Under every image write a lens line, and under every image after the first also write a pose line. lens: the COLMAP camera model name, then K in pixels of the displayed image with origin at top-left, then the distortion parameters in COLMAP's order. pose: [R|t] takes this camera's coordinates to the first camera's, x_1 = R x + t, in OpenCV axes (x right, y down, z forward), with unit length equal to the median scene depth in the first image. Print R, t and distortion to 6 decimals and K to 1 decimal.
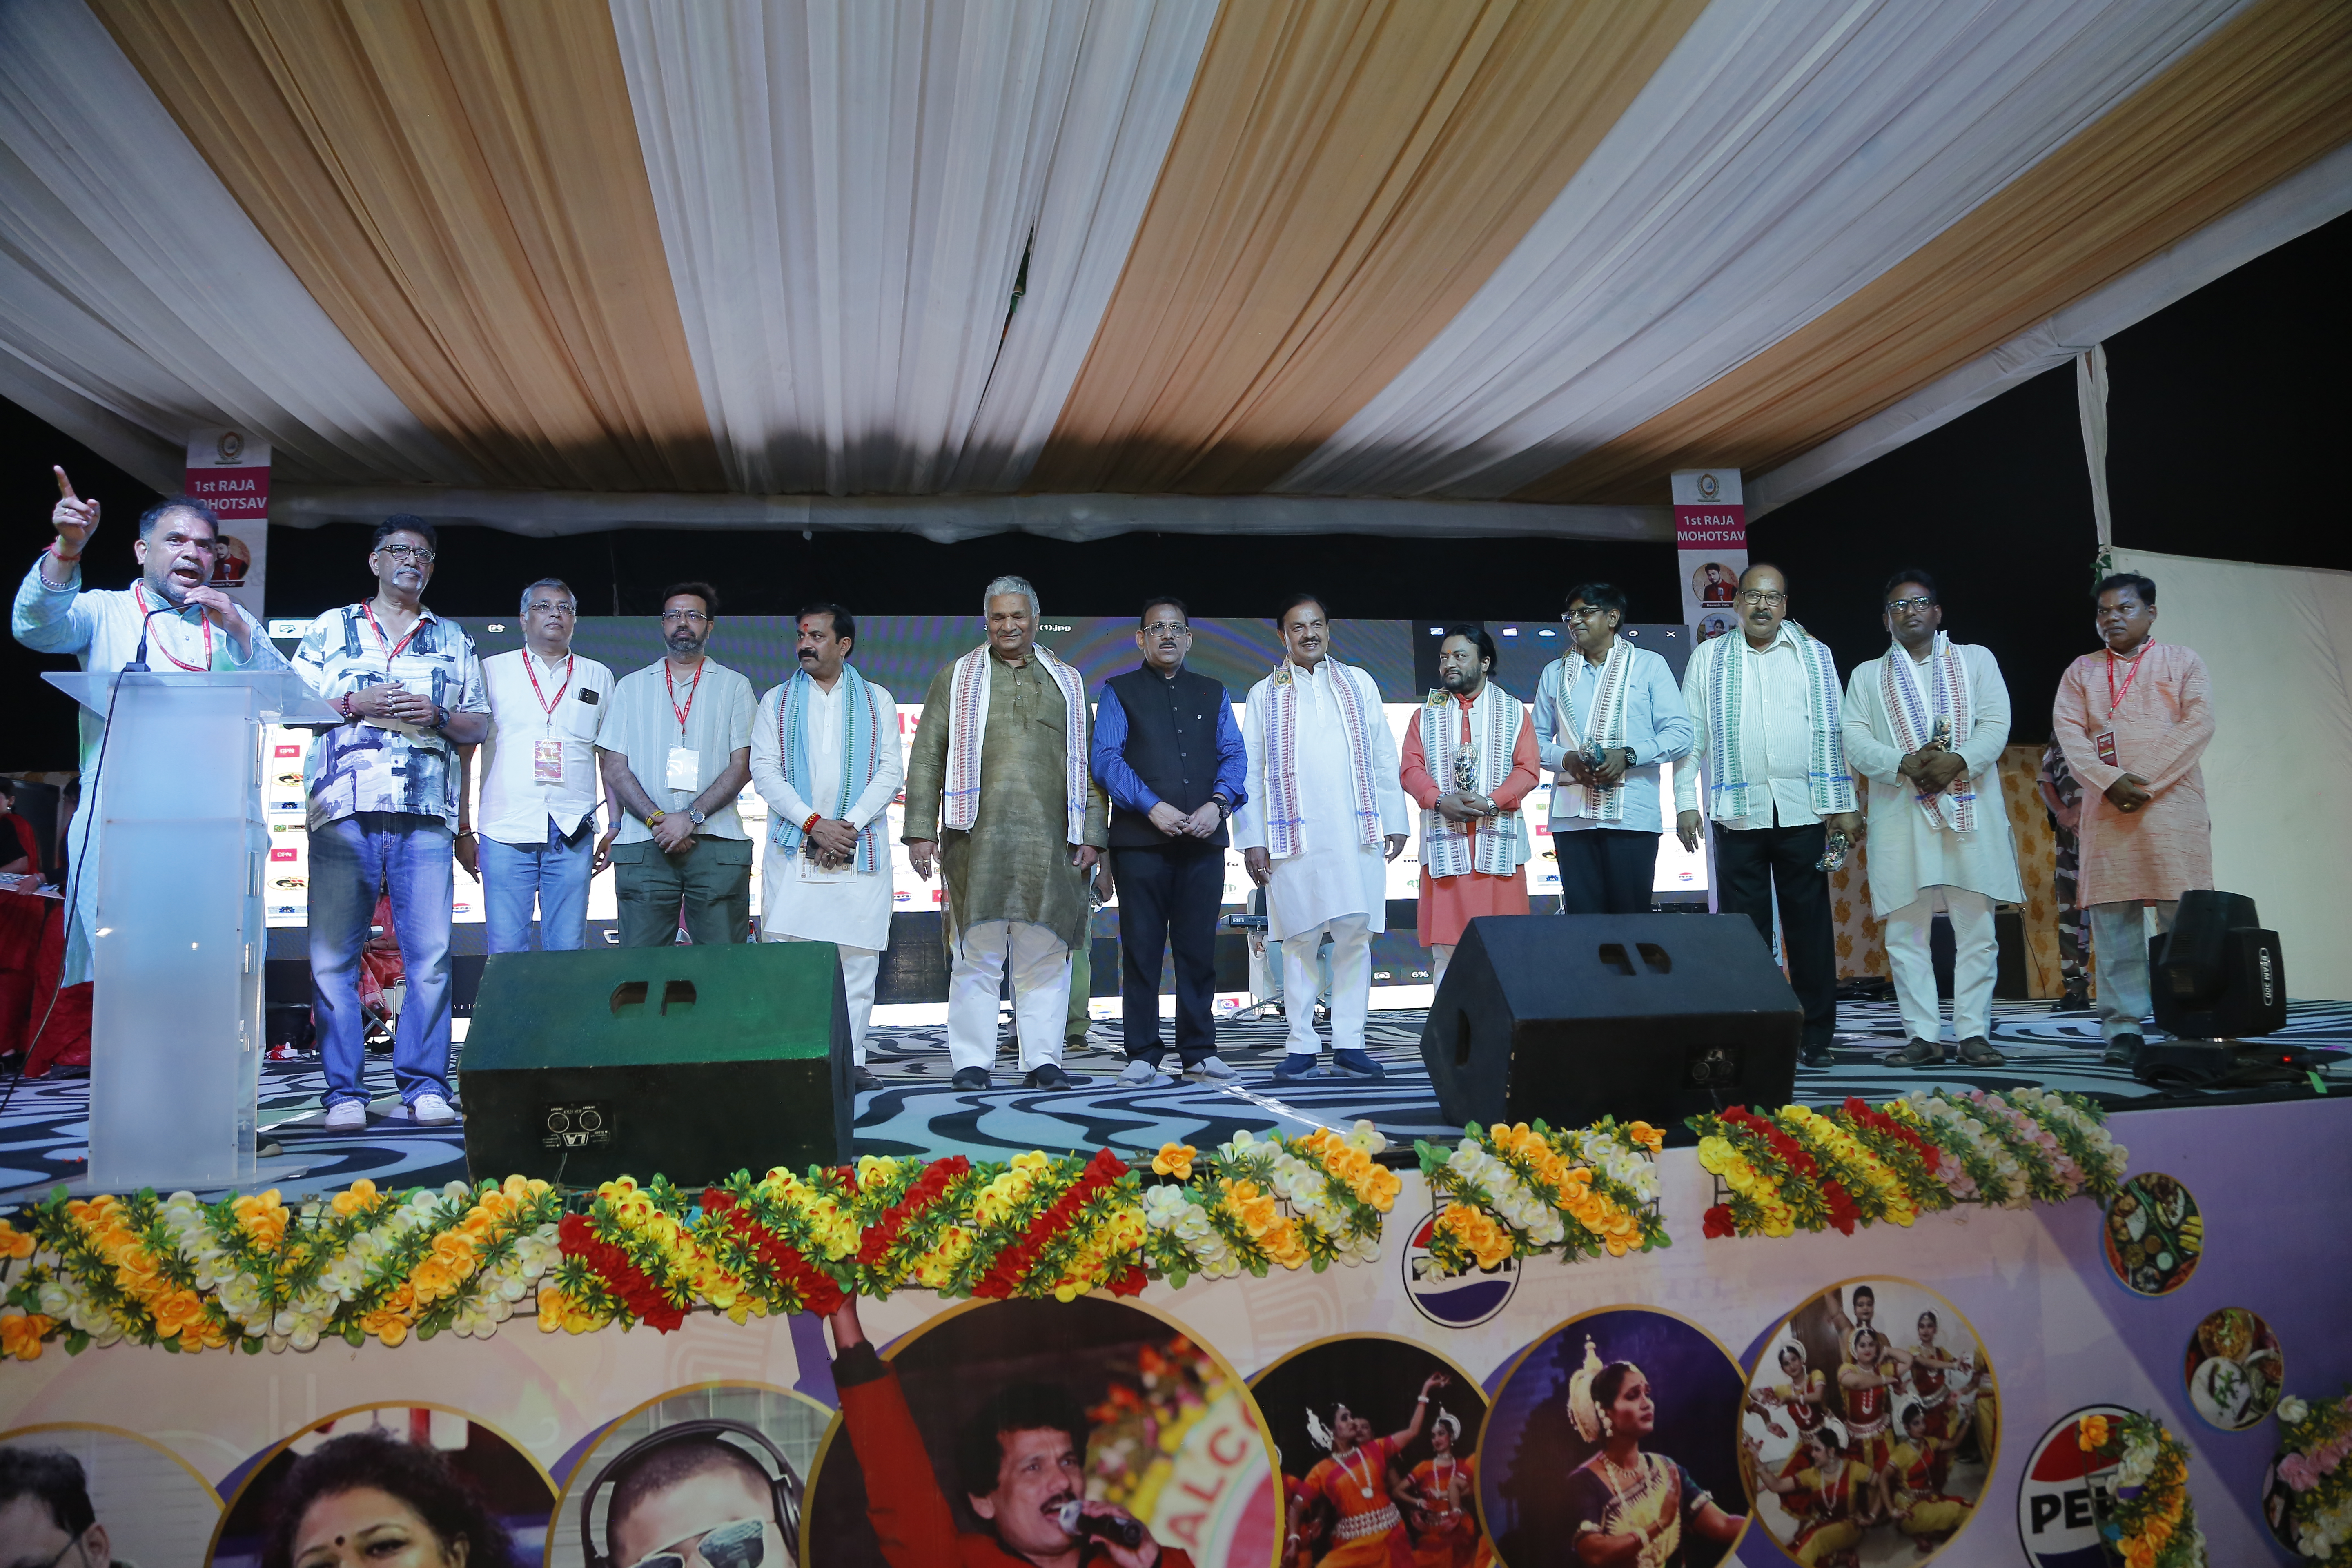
lens RADIAL K [[1607.3, 0, 1176.8], [0, 1607.3, 810.0], [0, 0, 1]] dist [-0.123660, 0.084984]
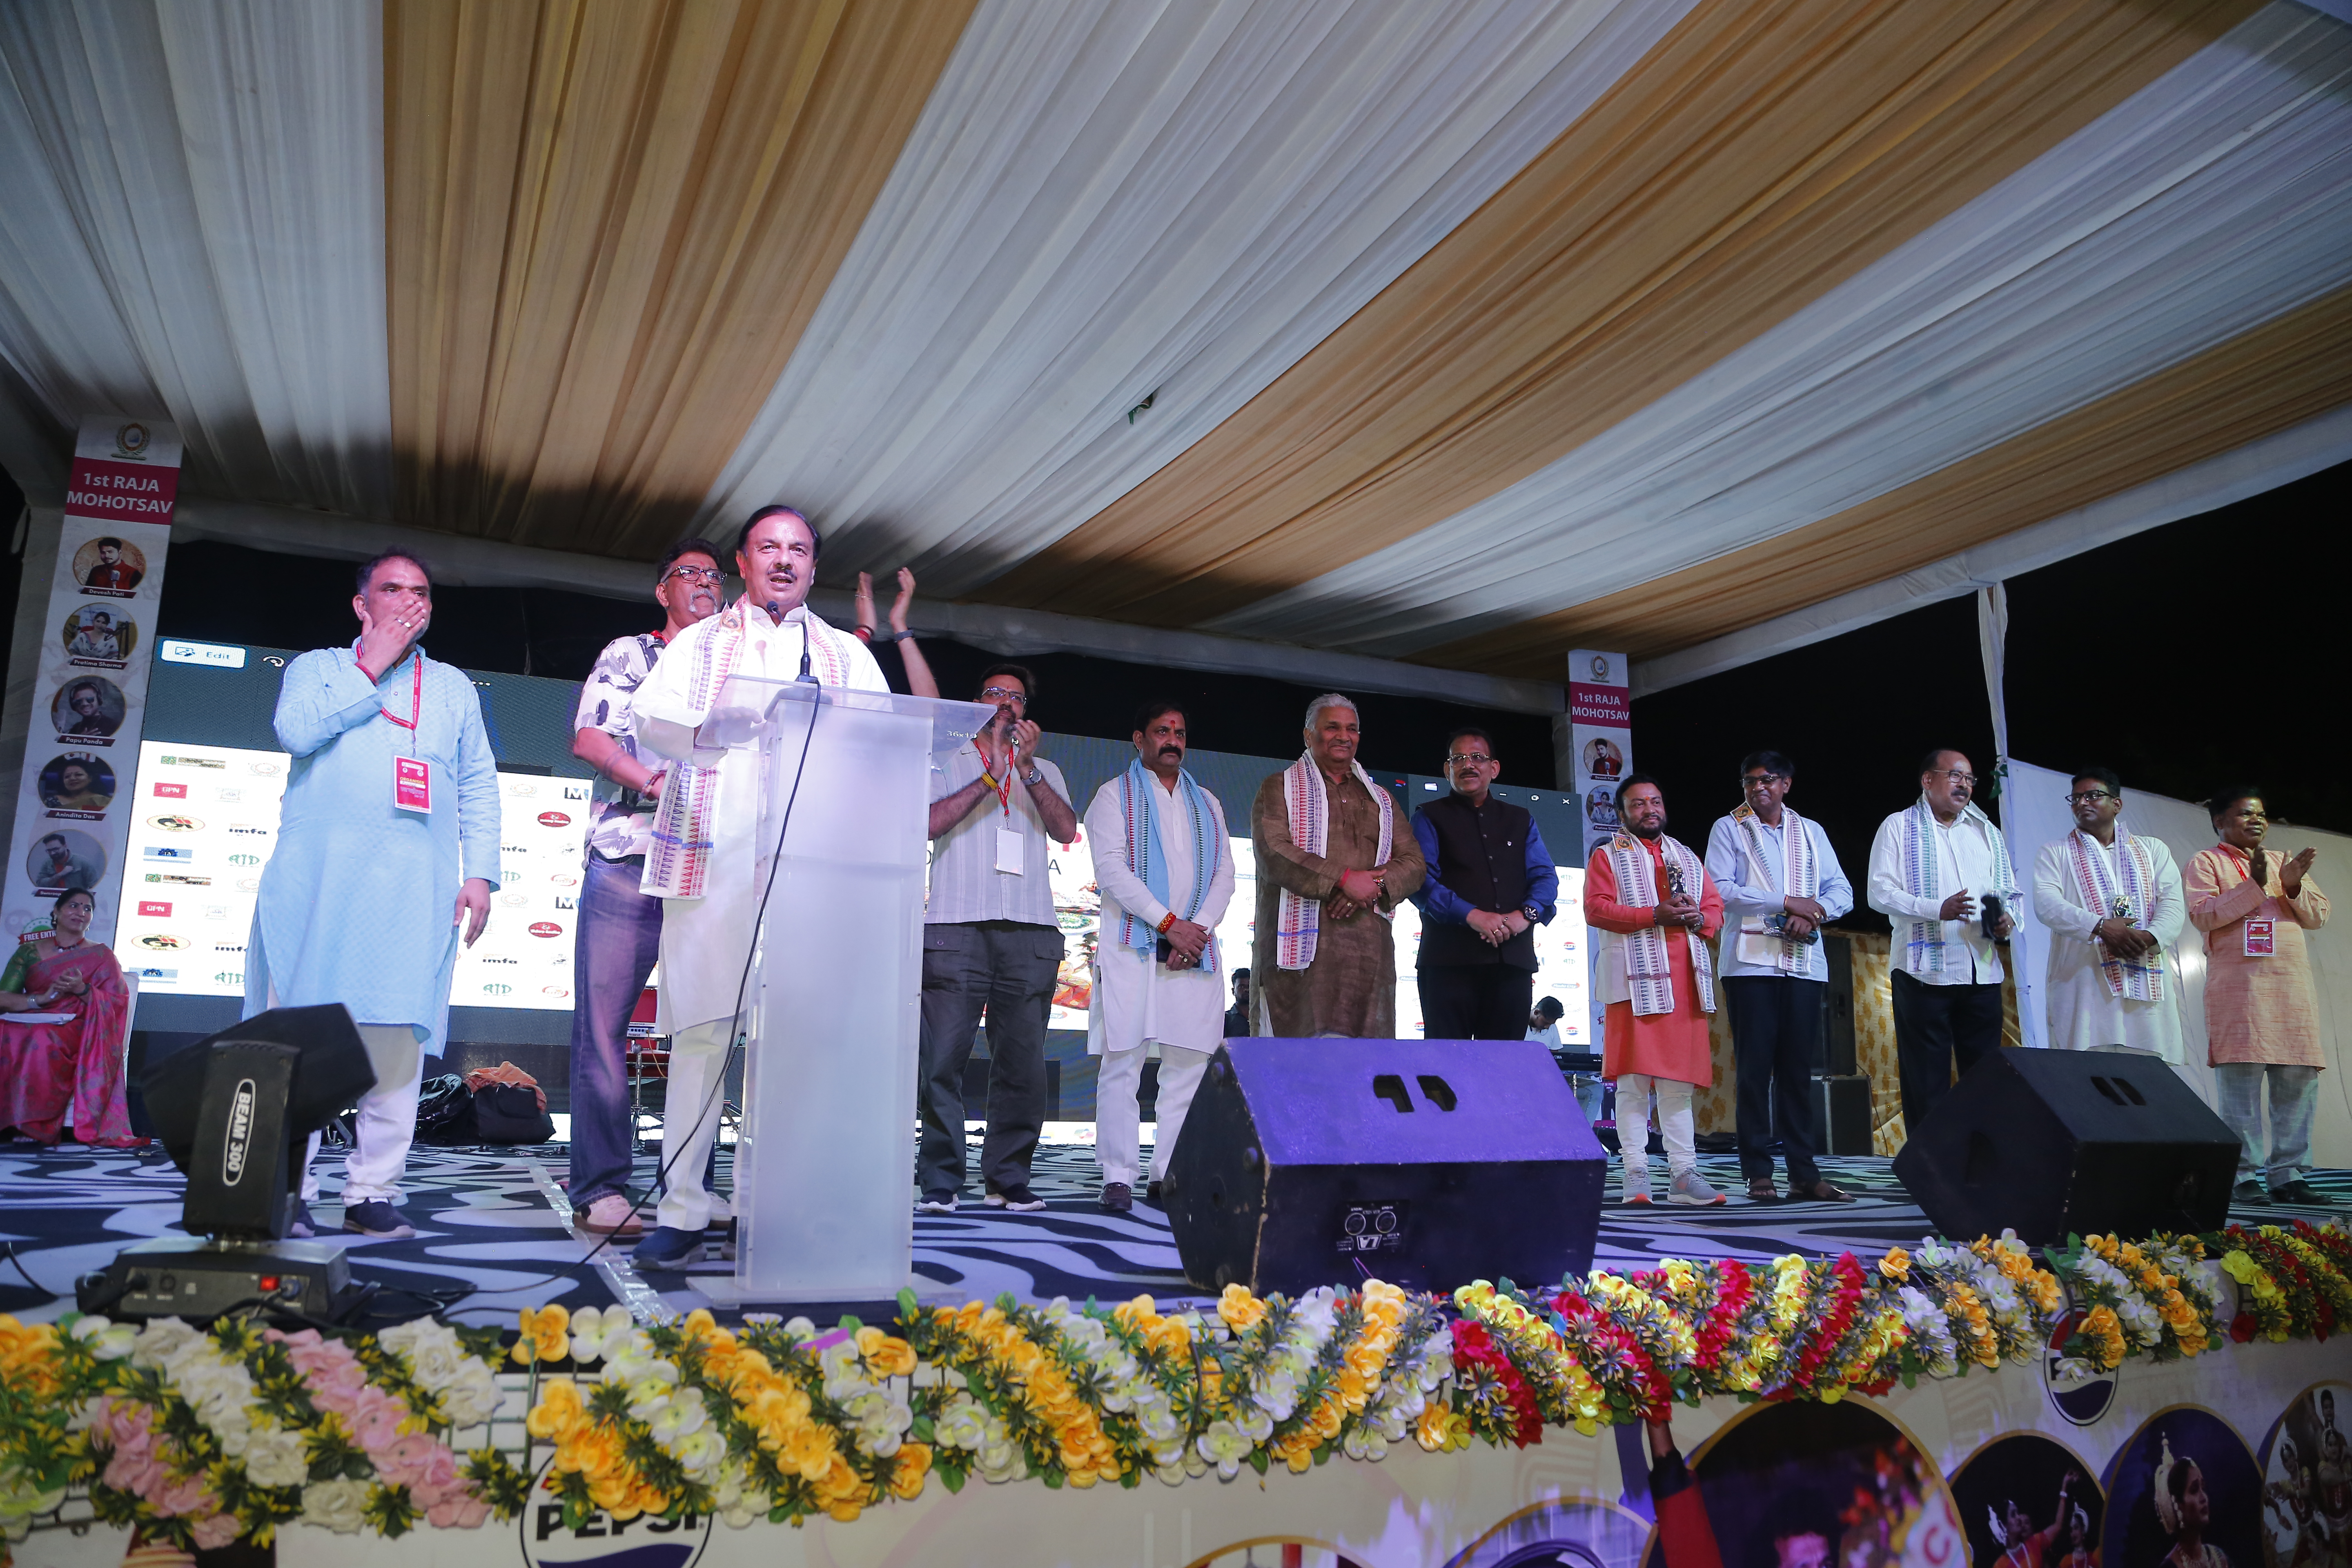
lens RADIAL K [[1611.3, 0, 1187.8], [0, 1611.3, 798.5], [0, 0, 1]] dist [-0.133260, 0.084196]
pose [[0.968405, 0.089727, 0.232682, -0.455882], [-0.067436, 0.992490, -0.102059, 0.033508], [-0.240092, 0.083143, 0.967183, 0.063040]]
